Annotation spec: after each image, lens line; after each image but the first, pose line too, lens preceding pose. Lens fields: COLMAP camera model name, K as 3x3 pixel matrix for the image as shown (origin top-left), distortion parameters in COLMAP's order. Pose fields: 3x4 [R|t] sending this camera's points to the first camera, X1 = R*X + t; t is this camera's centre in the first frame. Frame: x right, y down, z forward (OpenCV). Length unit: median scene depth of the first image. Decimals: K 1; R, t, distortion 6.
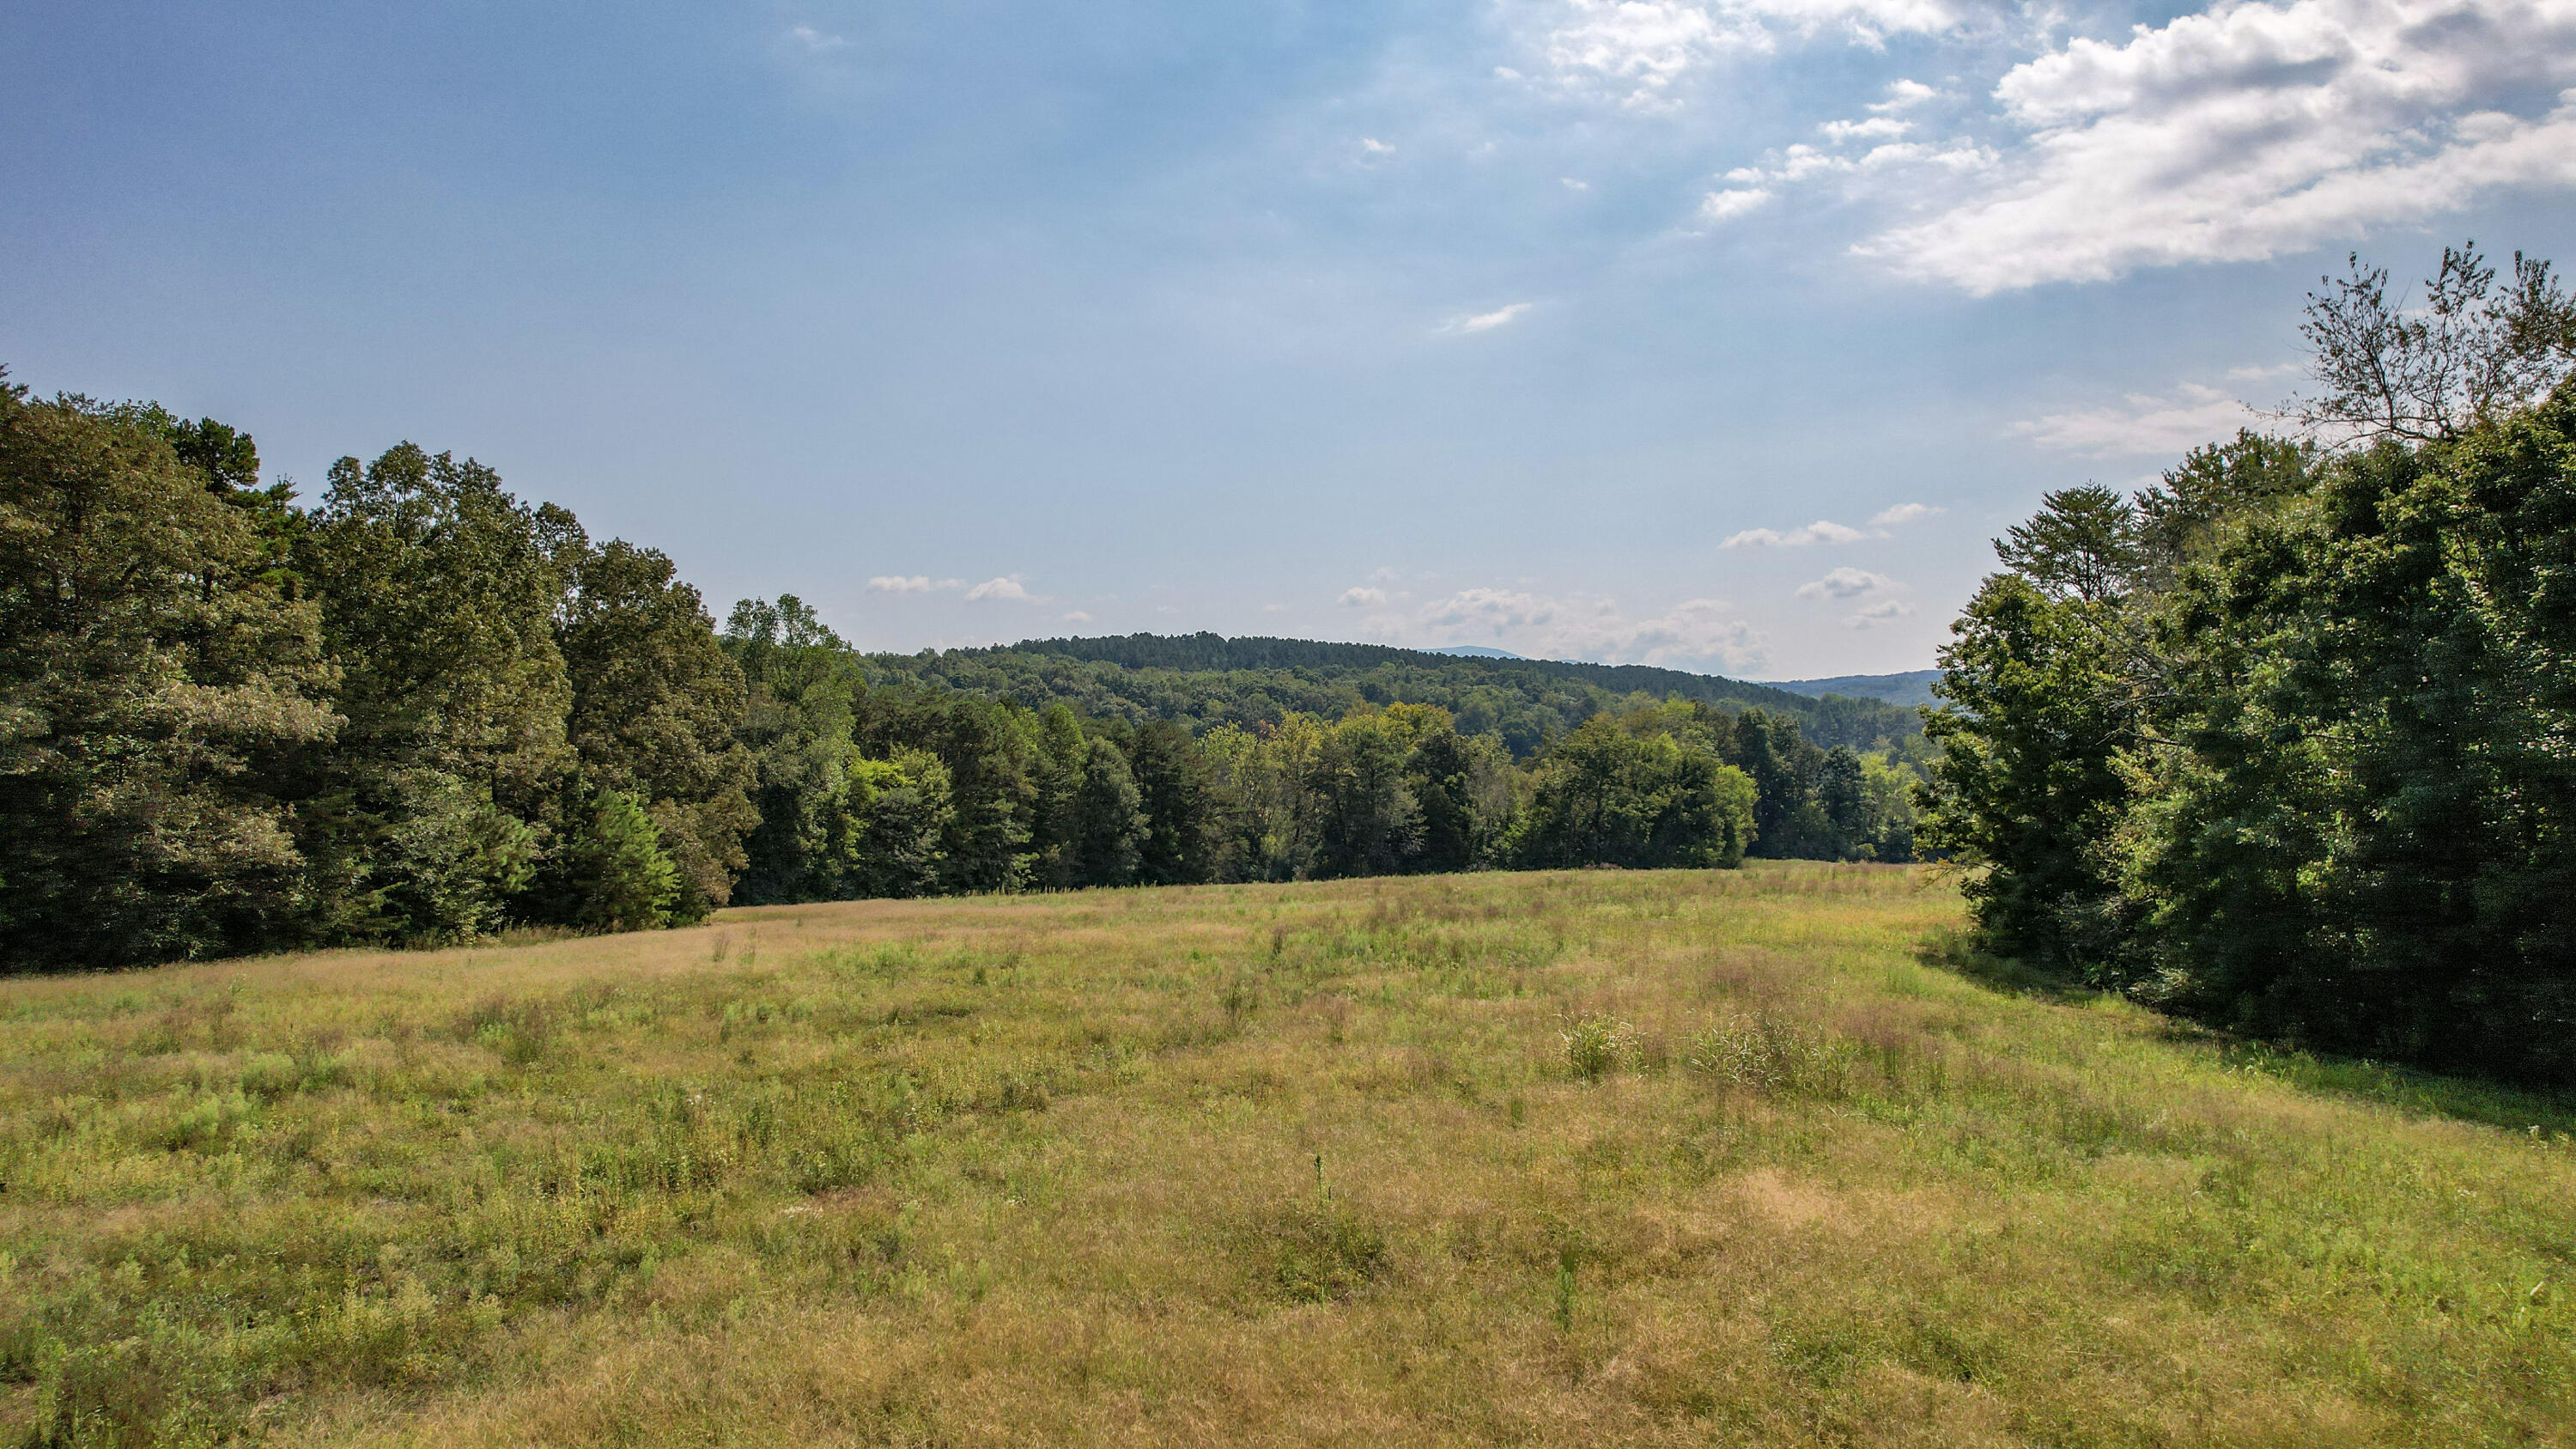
lens RADIAL K [[1623.6, 0, 1274.2], [0, 1623.6, 842.0], [0, 0, 1]] dist [-0.005876, -0.000970]
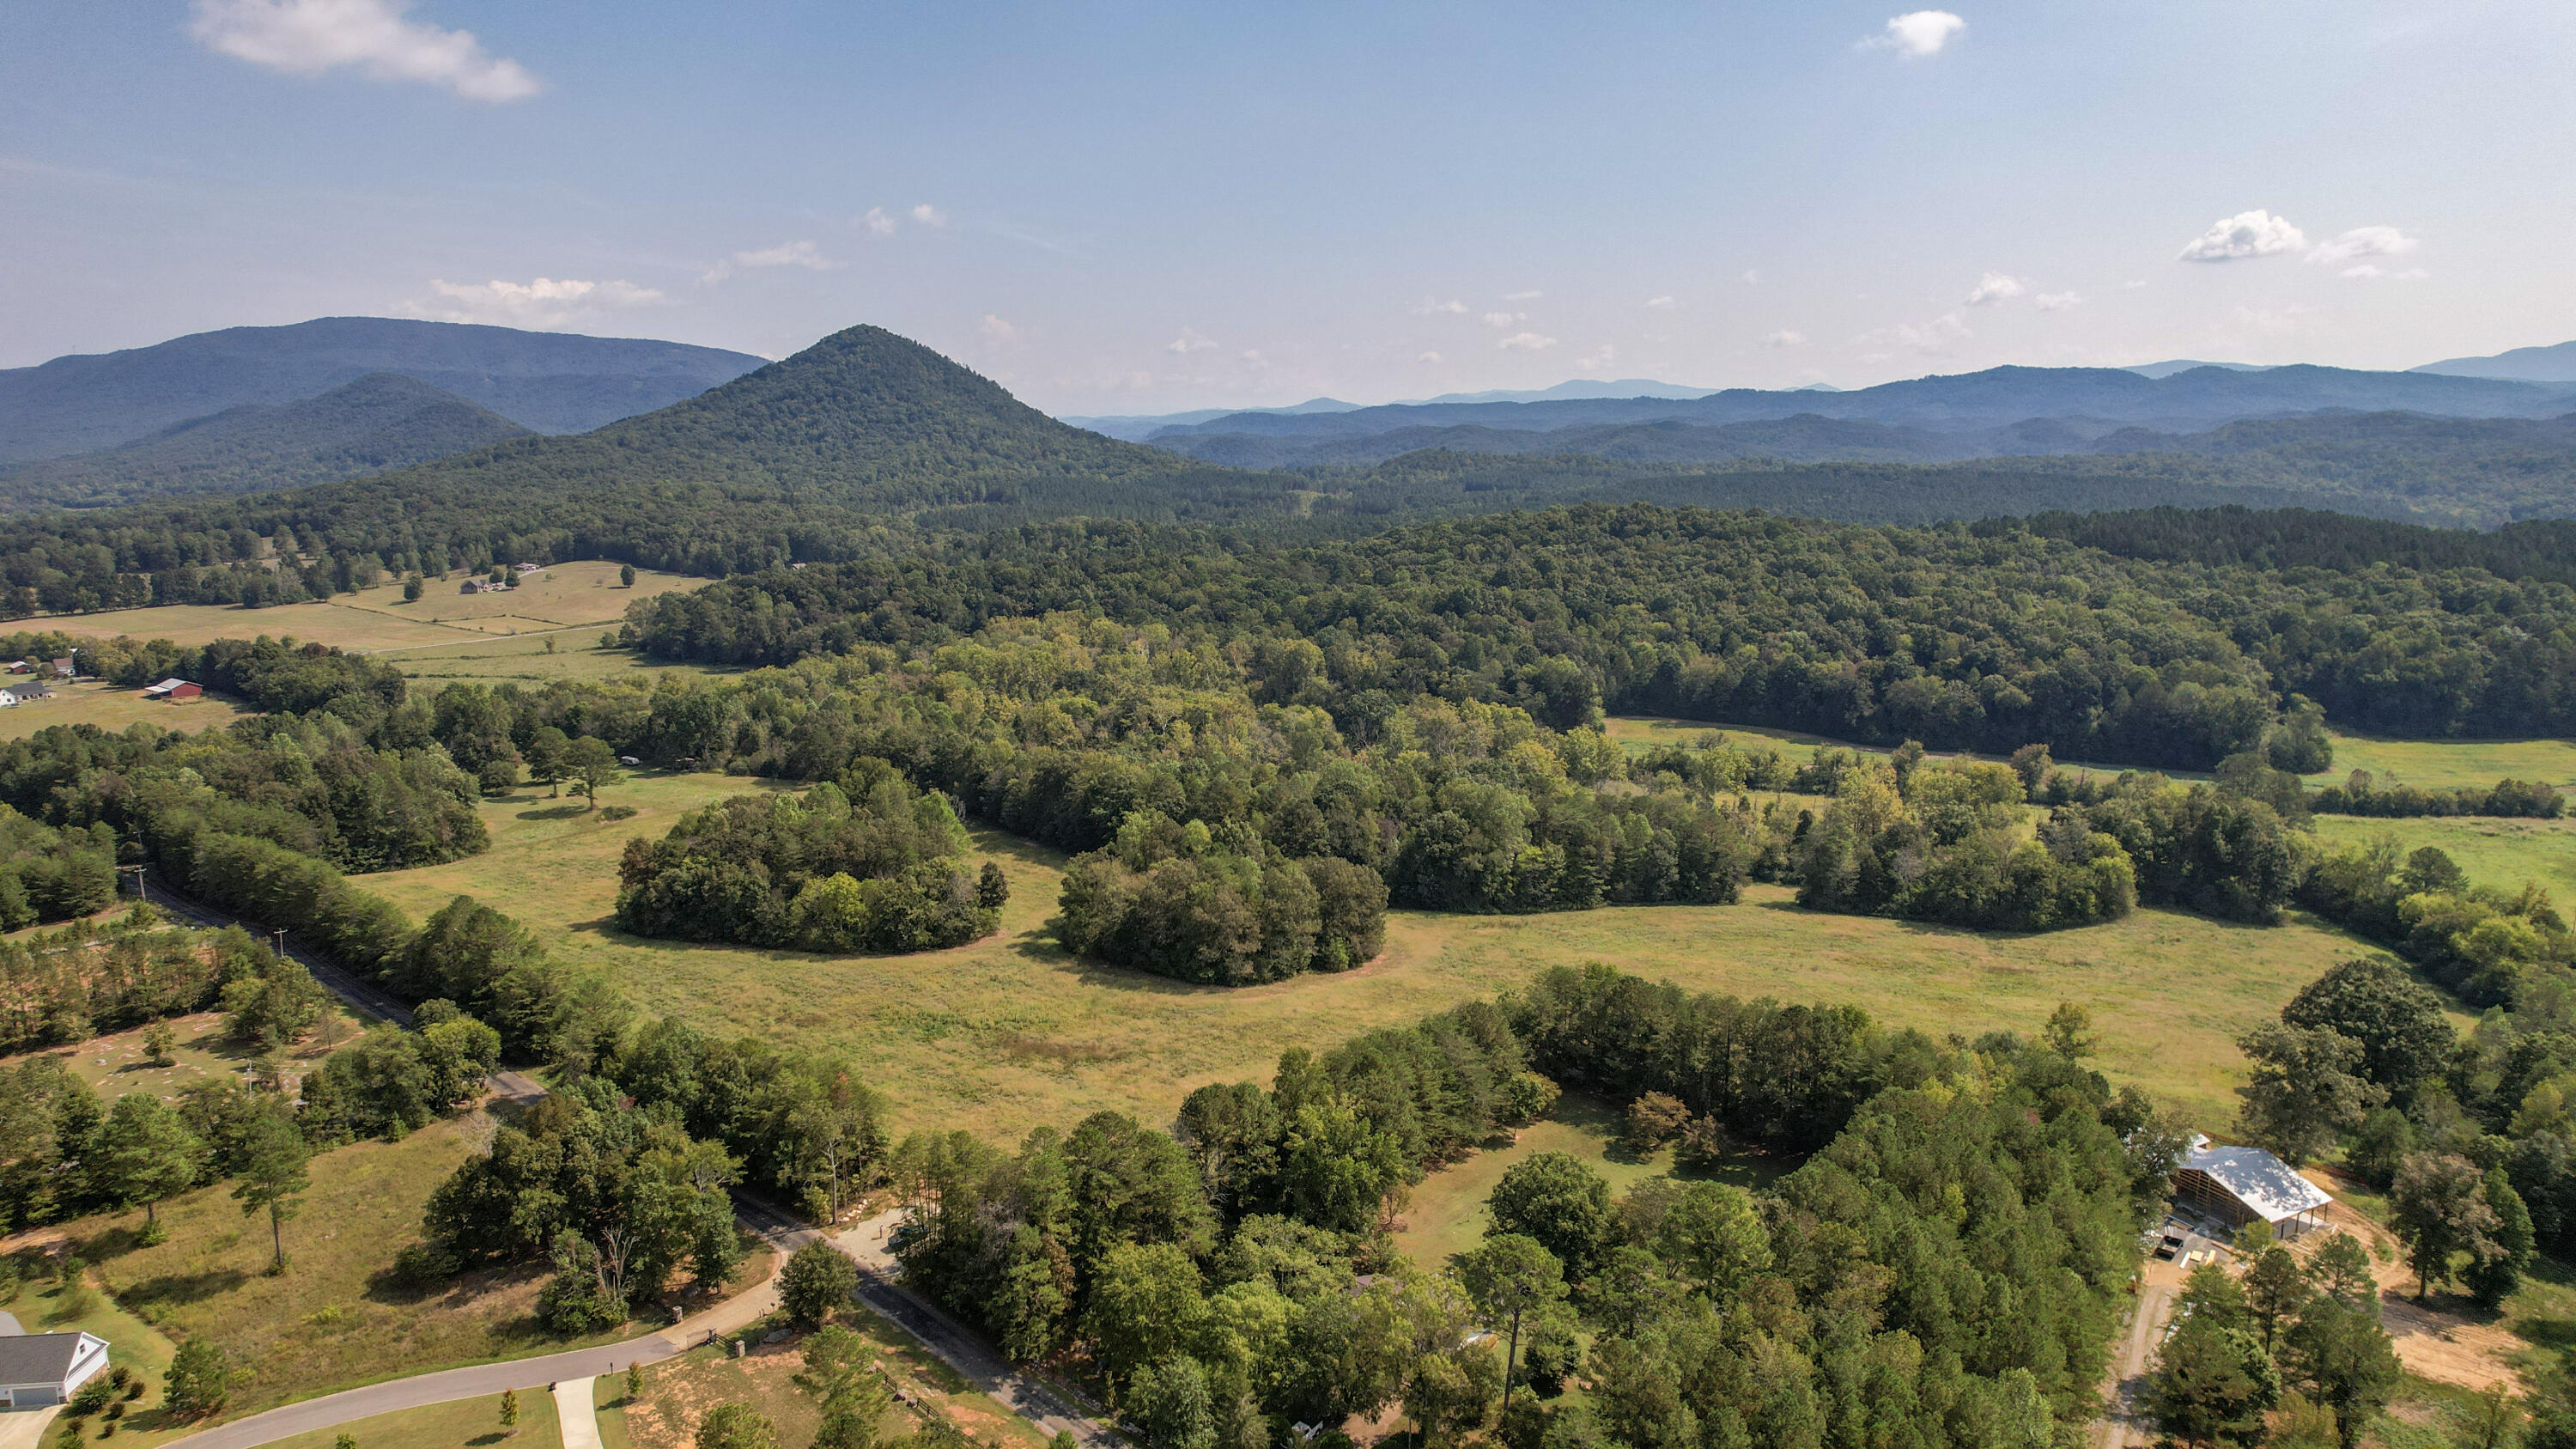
lens RADIAL K [[1638.7, 0, 1286.1], [0, 1638.7, 727.9], [0, 0, 1]] dist [-0.076487, 0.067311]
pose [[0.735781, 0.123871, -0.665795, 0.356668], [-0.034734, 0.988738, 0.145569, -0.185791], [0.676328, -0.083980, 0.731797, -0.343842]]
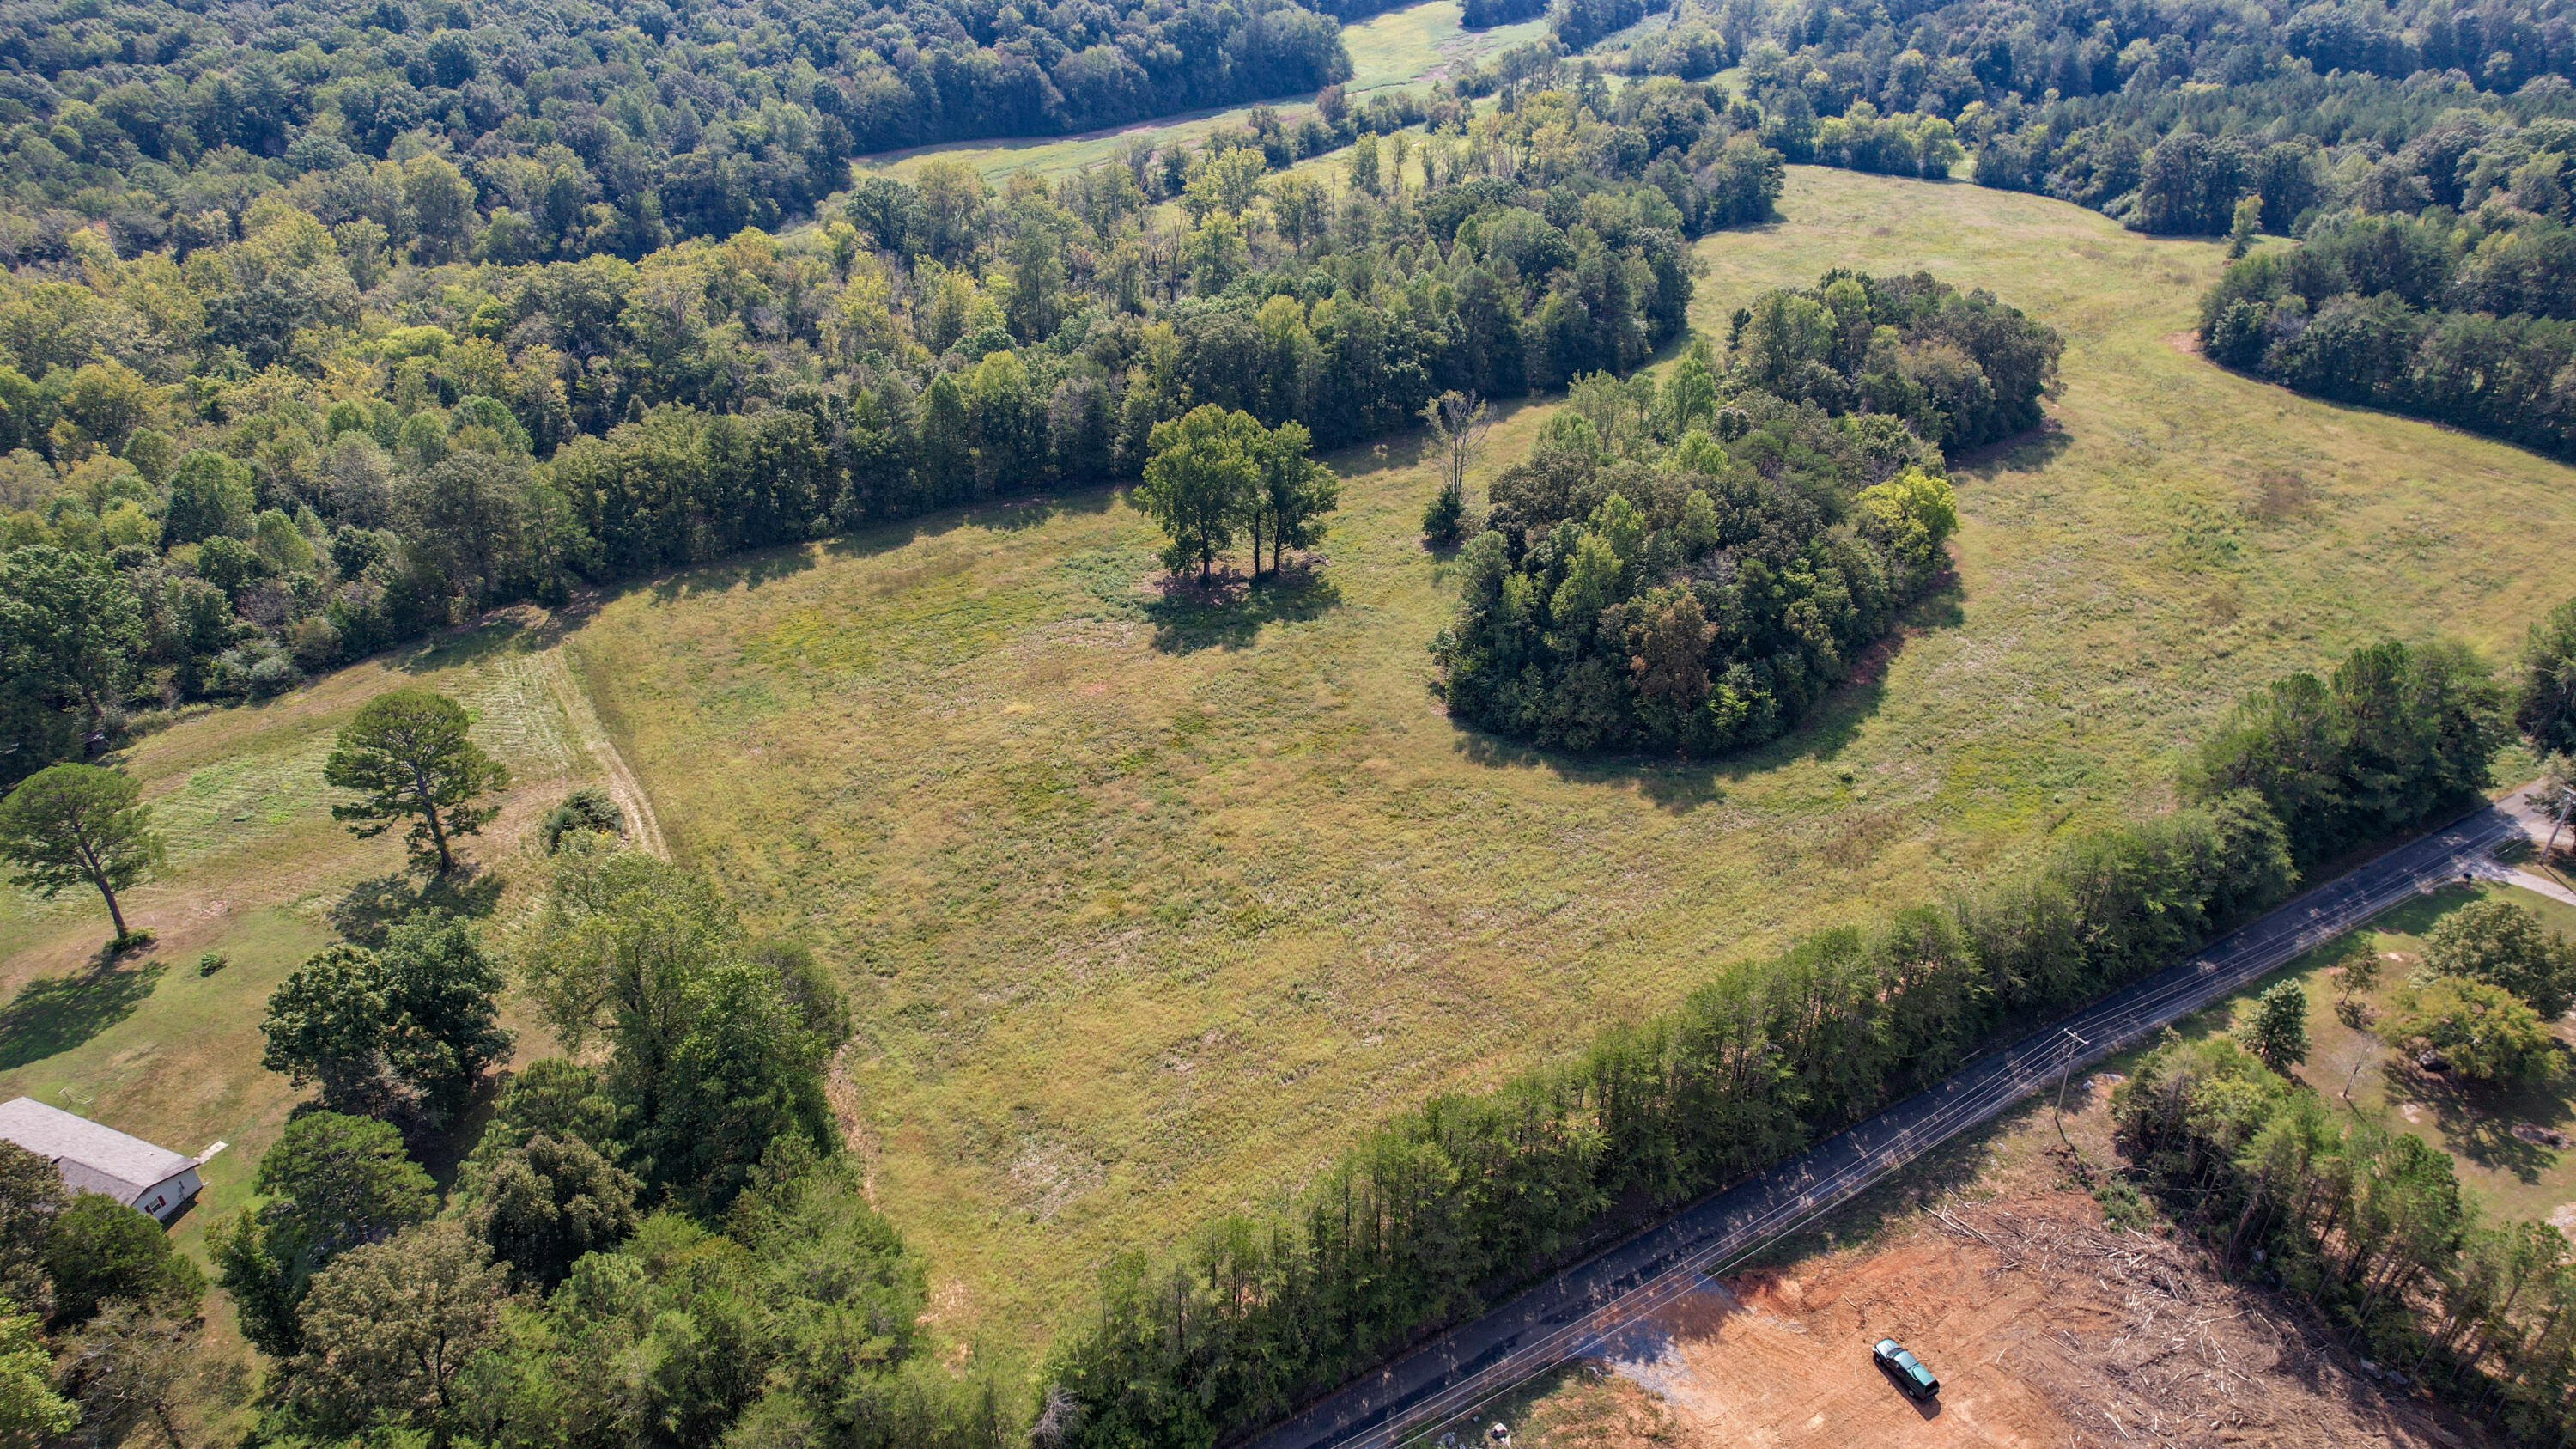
lens RADIAL K [[1638.7, 0, 1286.1], [0, 1638.7, 727.9], [0, 0, 1]] dist [-0.076487, 0.067311]
pose [[0.882598, -0.240749, 0.403808, -0.590626], [0.022363, 0.879457, 0.475452, -0.181953], [-0.469597, -0.410602, 0.781591, -0.284547]]
